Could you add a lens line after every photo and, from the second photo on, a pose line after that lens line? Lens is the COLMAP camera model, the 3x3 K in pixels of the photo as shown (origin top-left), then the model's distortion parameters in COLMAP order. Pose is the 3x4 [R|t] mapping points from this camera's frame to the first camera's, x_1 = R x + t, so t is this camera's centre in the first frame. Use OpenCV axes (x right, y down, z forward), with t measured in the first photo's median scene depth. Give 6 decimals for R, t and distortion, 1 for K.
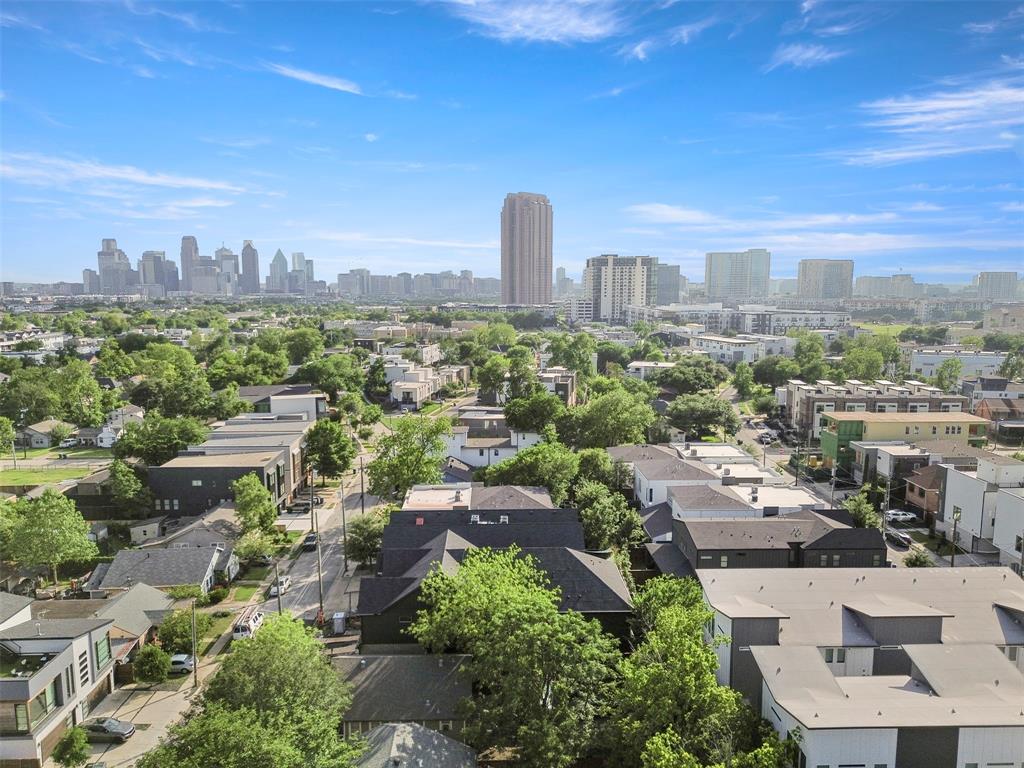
lens RADIAL K [[727.6, 0, 508.7], [0, 727.6, 382.4], [0, 0, 1]] dist [0.059386, -0.055082]
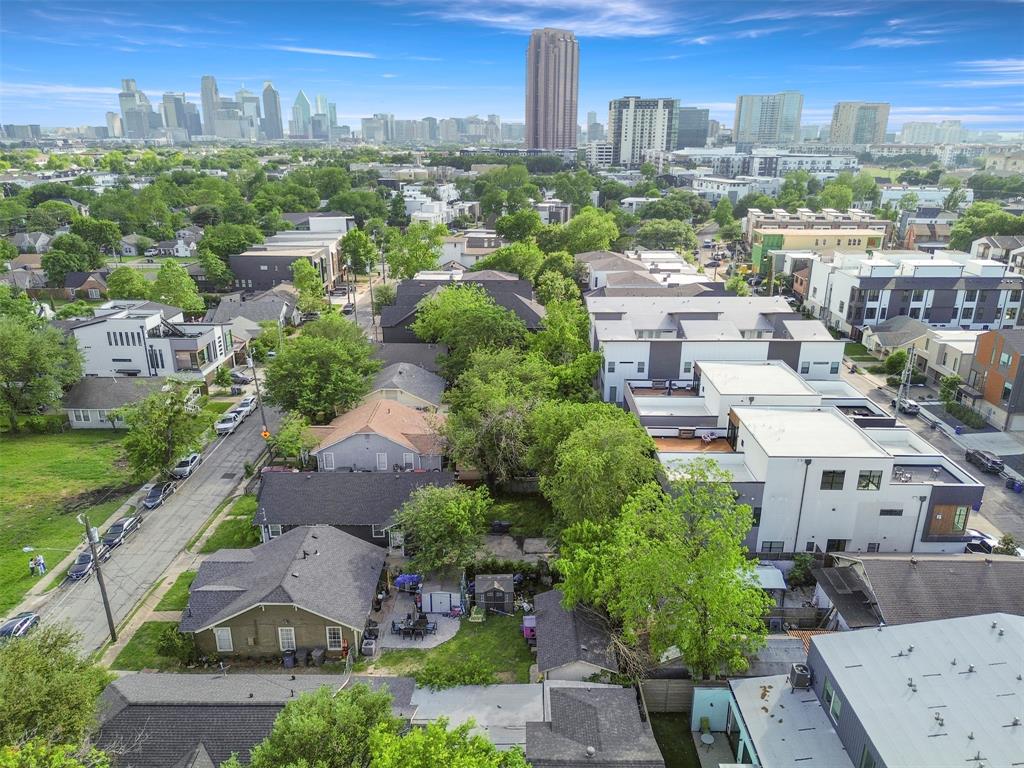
lens RADIAL K [[727.6, 0, 508.7], [0, 727.6, 382.4], [0, 0, 1]] dist [0.059386, -0.055082]
pose [[0.999165, 0.017027, -0.037146, 0.029988], [-0.009447, 0.980674, 0.195422, 0.026065], [0.039756, -0.194908, 0.980015, -0.126432]]
